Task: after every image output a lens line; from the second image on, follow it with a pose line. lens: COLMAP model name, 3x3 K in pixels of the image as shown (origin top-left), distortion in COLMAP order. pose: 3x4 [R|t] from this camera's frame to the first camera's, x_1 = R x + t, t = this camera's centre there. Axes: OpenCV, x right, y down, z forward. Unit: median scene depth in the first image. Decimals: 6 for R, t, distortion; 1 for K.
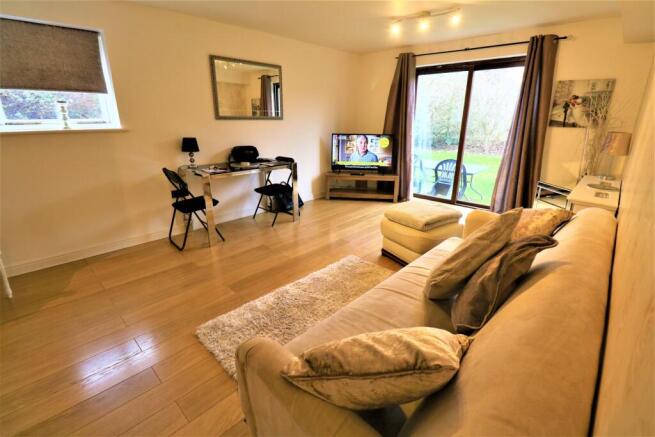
lens RADIAL K [[301.3, 0, 327.1], [0, 301.3, 219.5], [0, 0, 1]] dist [-0.019316, -0.001169]
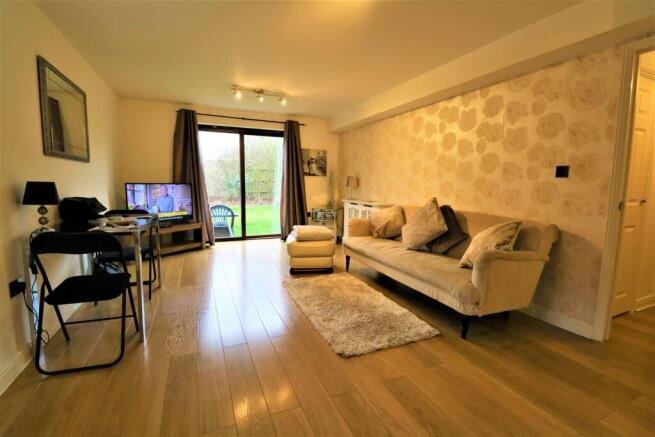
lens RADIAL K [[301.3, 0, 332.2], [0, 301.3, 215.4], [0, 0, 1]] dist [-0.019316, -0.001169]
pose [[0.382282, -0.099218, 0.918703, -0.709488], [0.283740, 0.958791, -0.014520, -0.039661], [-0.879404, 0.266224, 0.394681, 0.284627]]
